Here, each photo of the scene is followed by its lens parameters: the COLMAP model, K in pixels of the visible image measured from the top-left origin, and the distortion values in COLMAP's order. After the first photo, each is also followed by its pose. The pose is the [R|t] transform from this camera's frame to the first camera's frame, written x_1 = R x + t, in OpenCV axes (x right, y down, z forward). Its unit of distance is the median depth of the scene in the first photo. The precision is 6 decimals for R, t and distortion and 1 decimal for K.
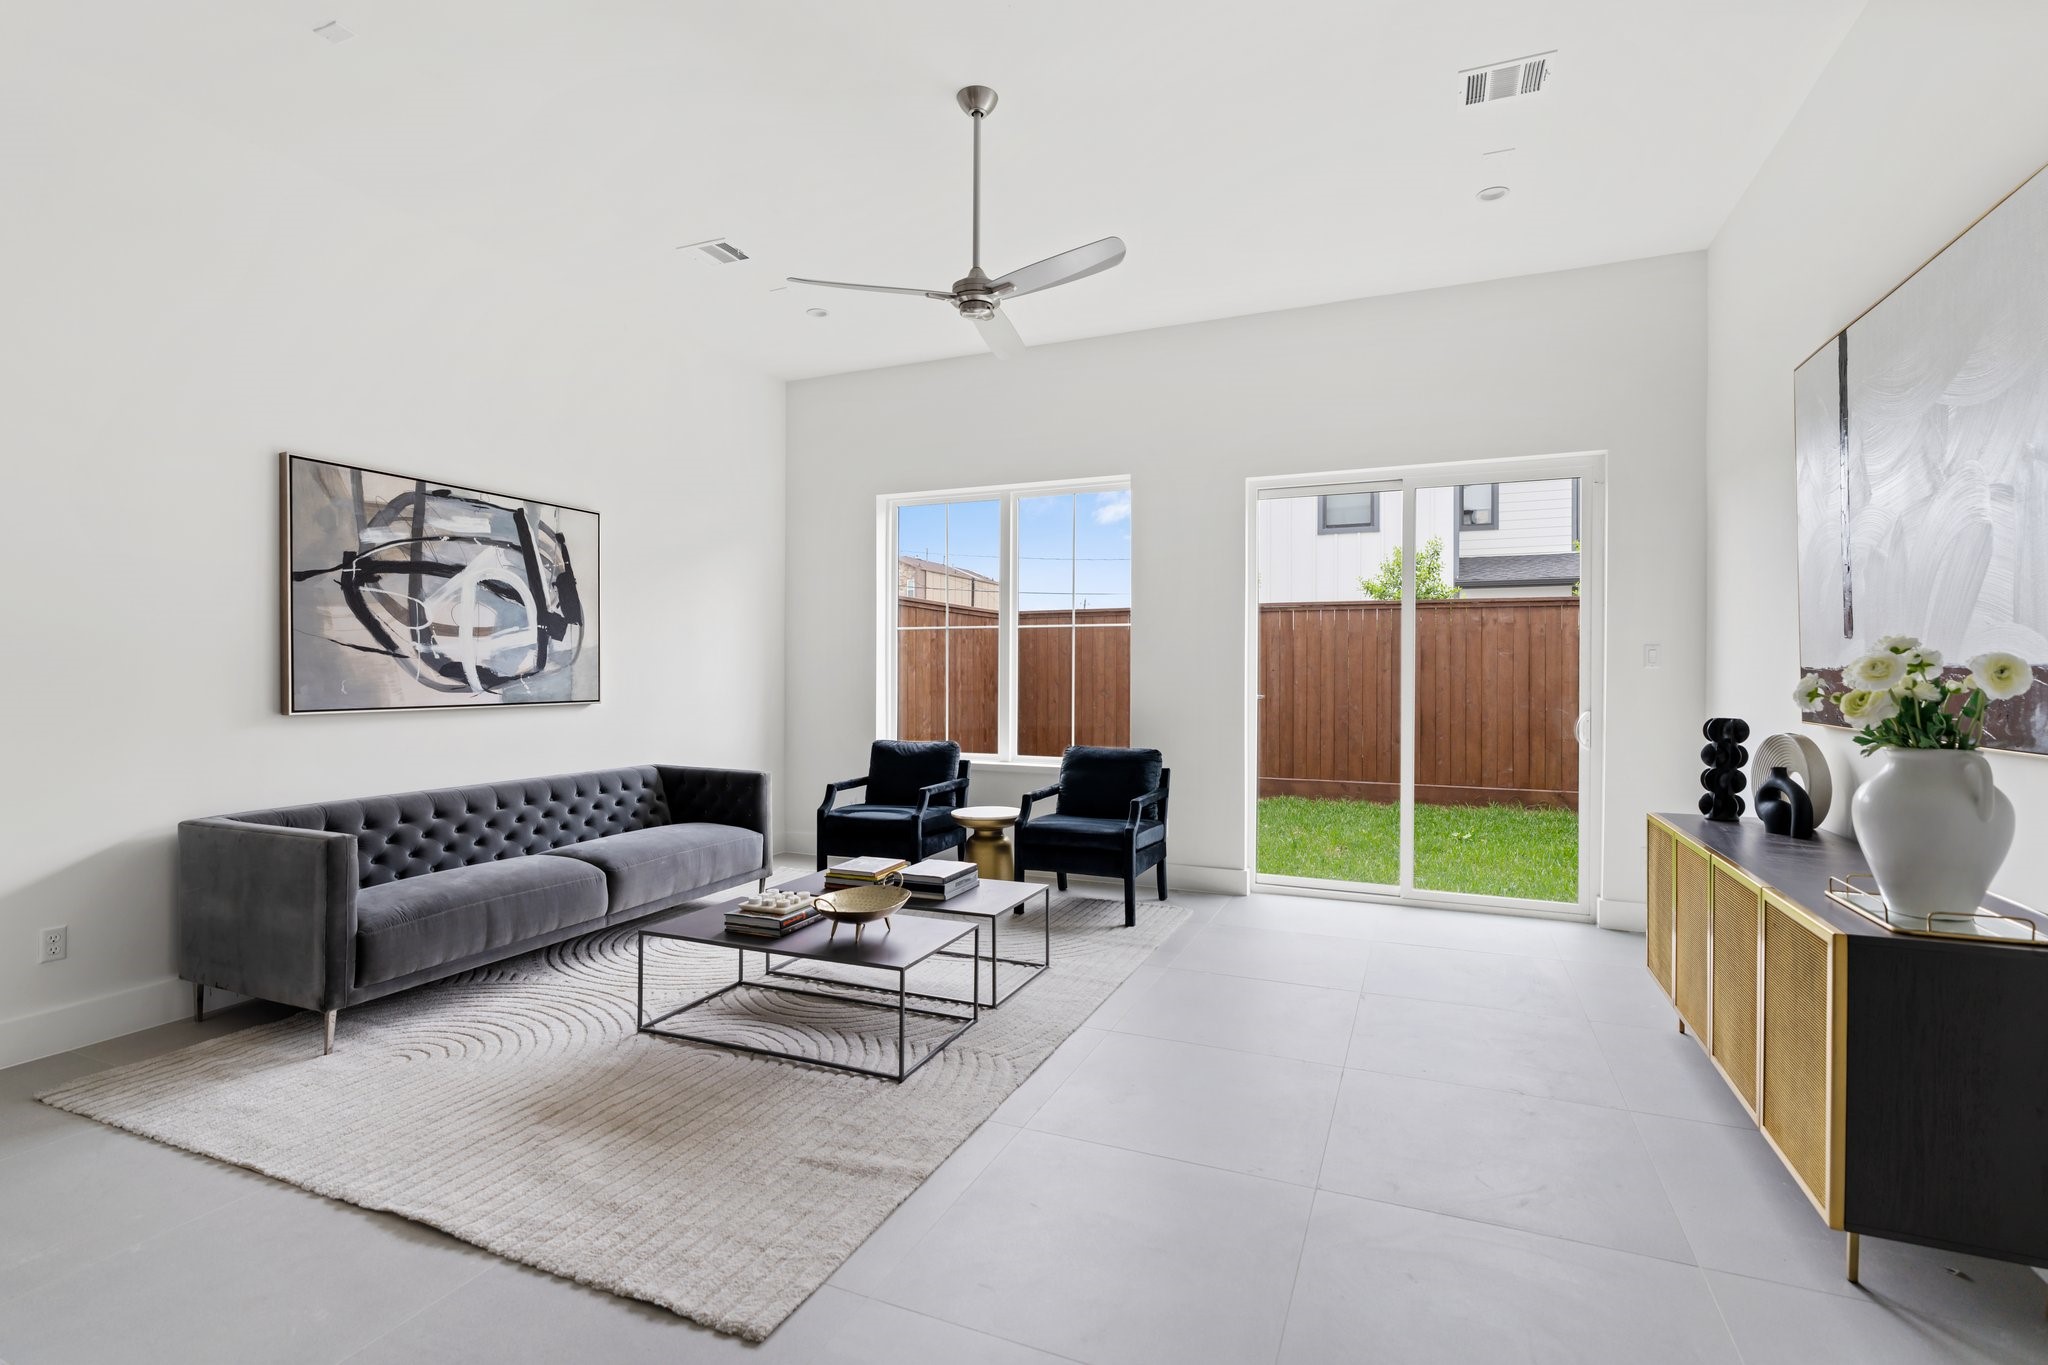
lens RADIAL K [[921.1, 0, 1009.4], [0, 921.1, 684.1], [0, 0, 1]] dist [-0.003440, 0.004114]
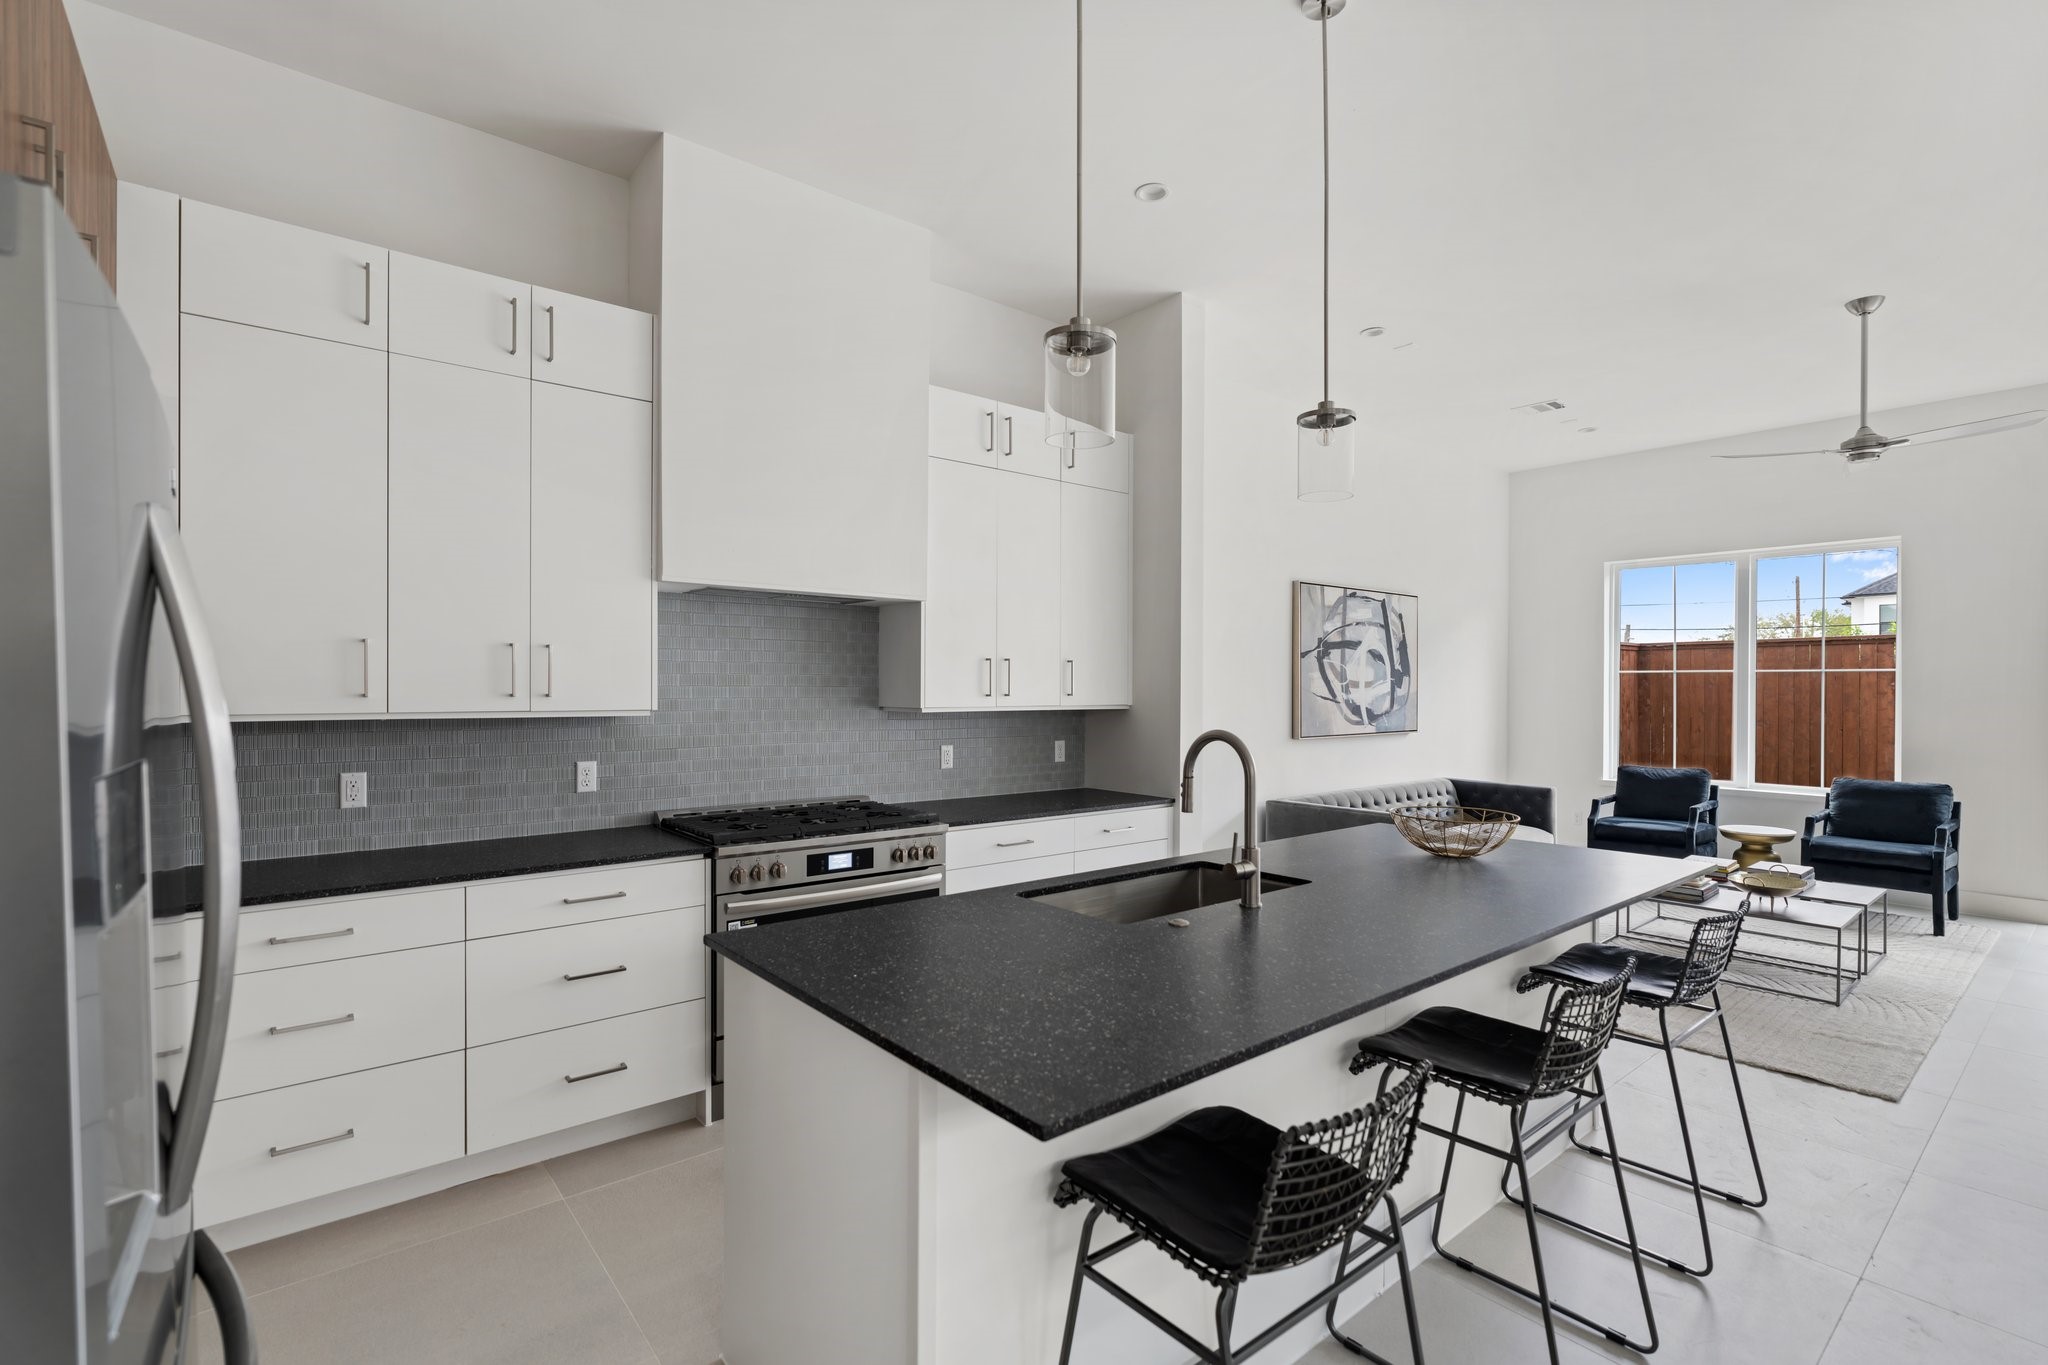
lens RADIAL K [[921.1, 0, 1034.3], [0, 921.1, 693.1], [0, 0, 1]] dist [-0.003440, 0.004114]
pose [[0.898844, 0.002598, -0.438261, -0.371070], [-0.005584, 0.999969, -0.005524, -0.028904], [0.438233, 0.007412, 0.898831, -0.525810]]
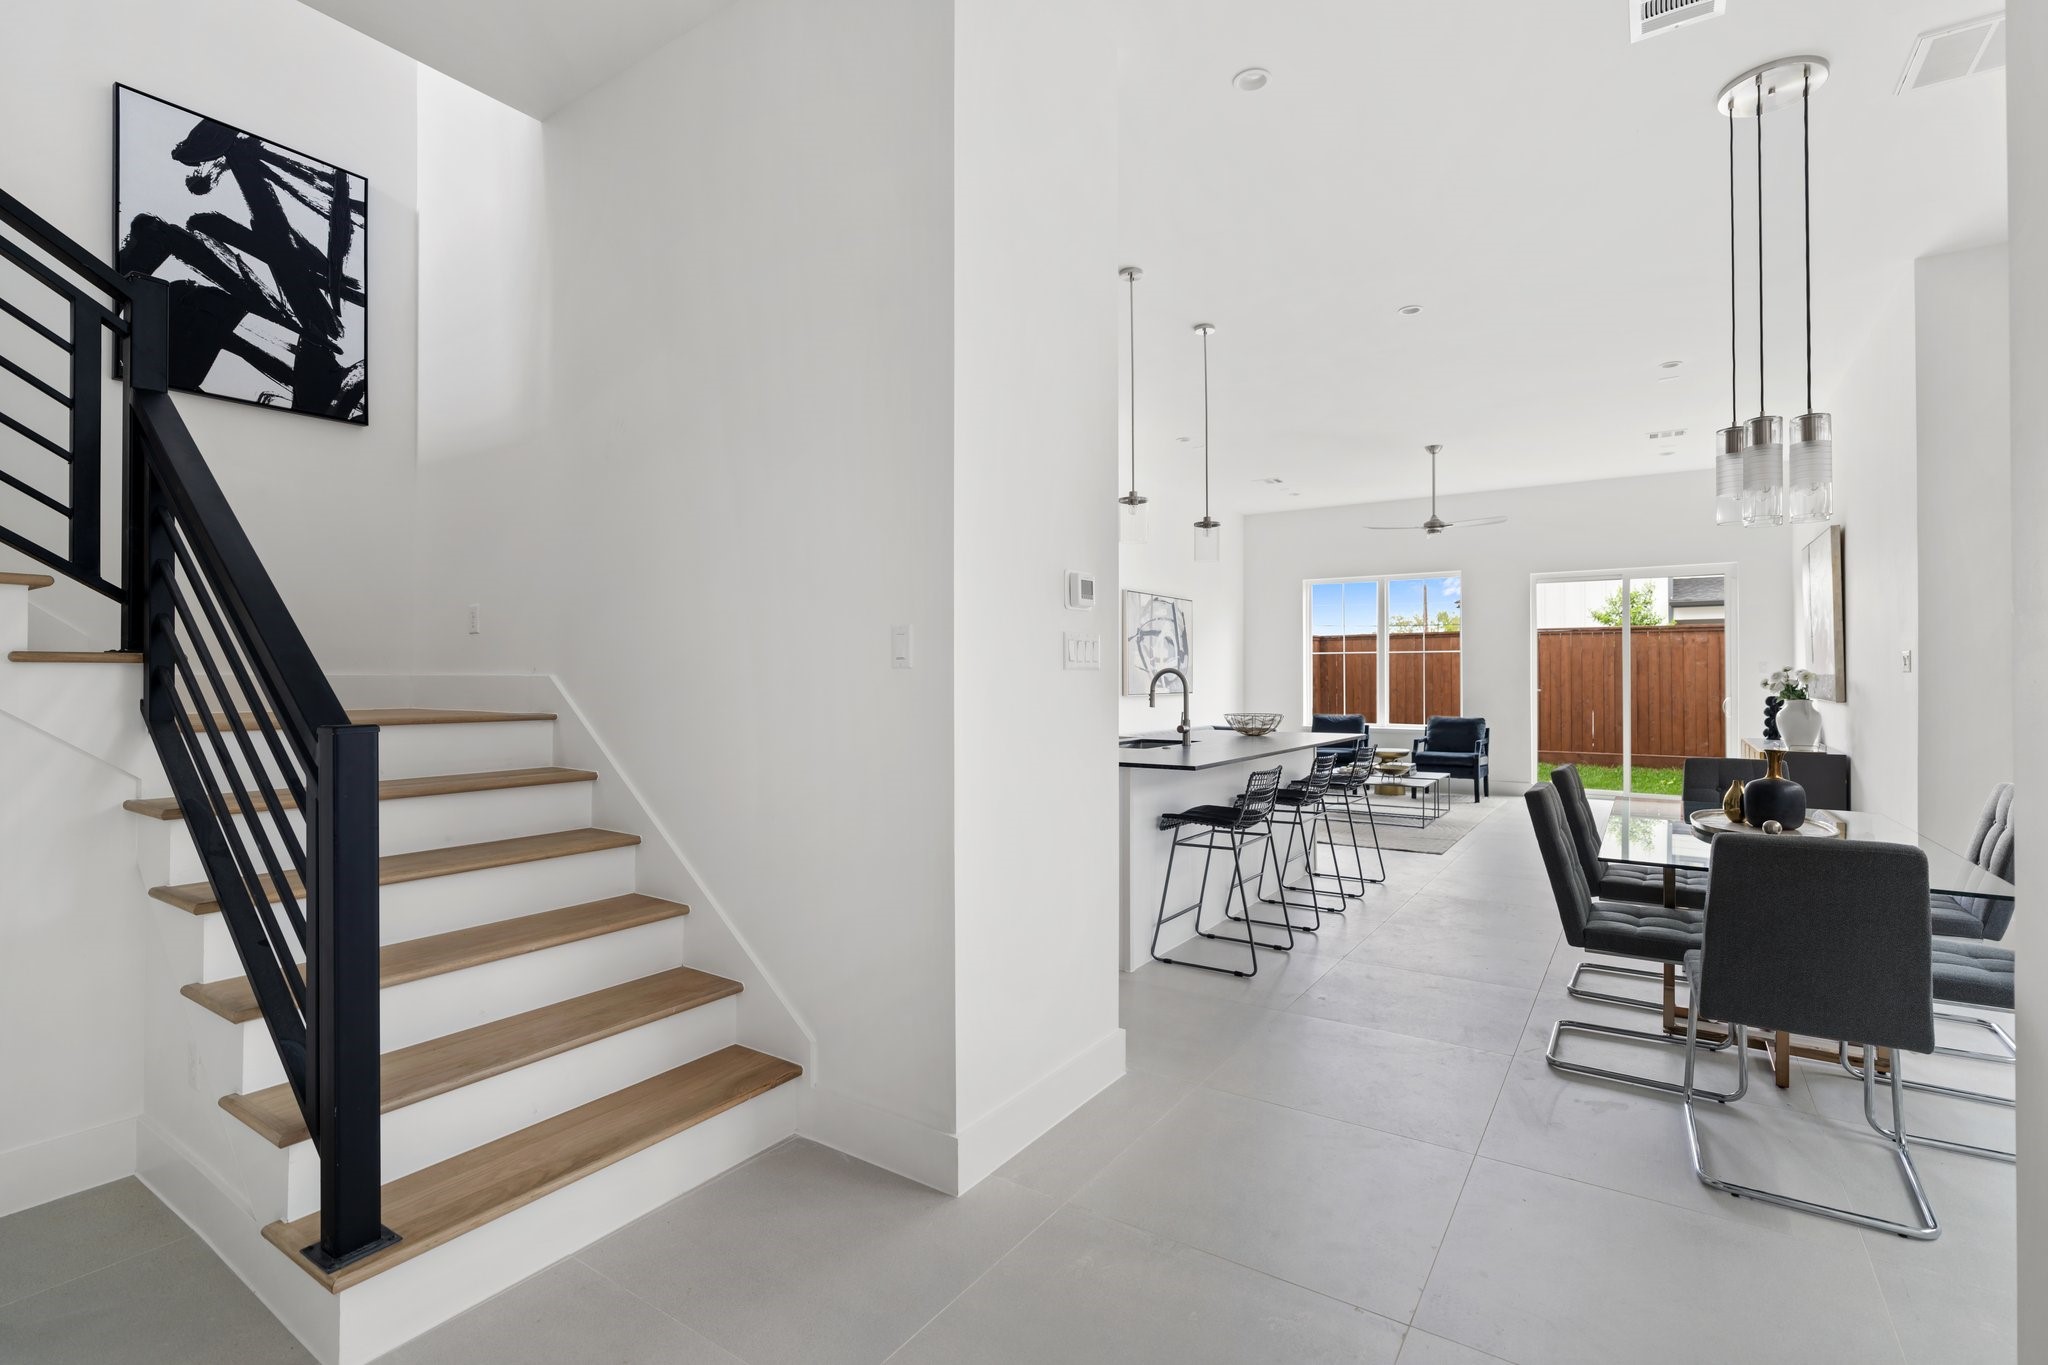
lens RADIAL K [[921.1, 0, 1034.4], [0, 921.1, 670.8], [0, 0, 1]] dist [-0.003440, 0.004114]
pose [[0.986208, -0.005142, -0.165429, -0.473138], [0.001805, 0.999792, -0.020314, 0.011225], [0.165499, 0.019735, 0.986012, -1.111716]]
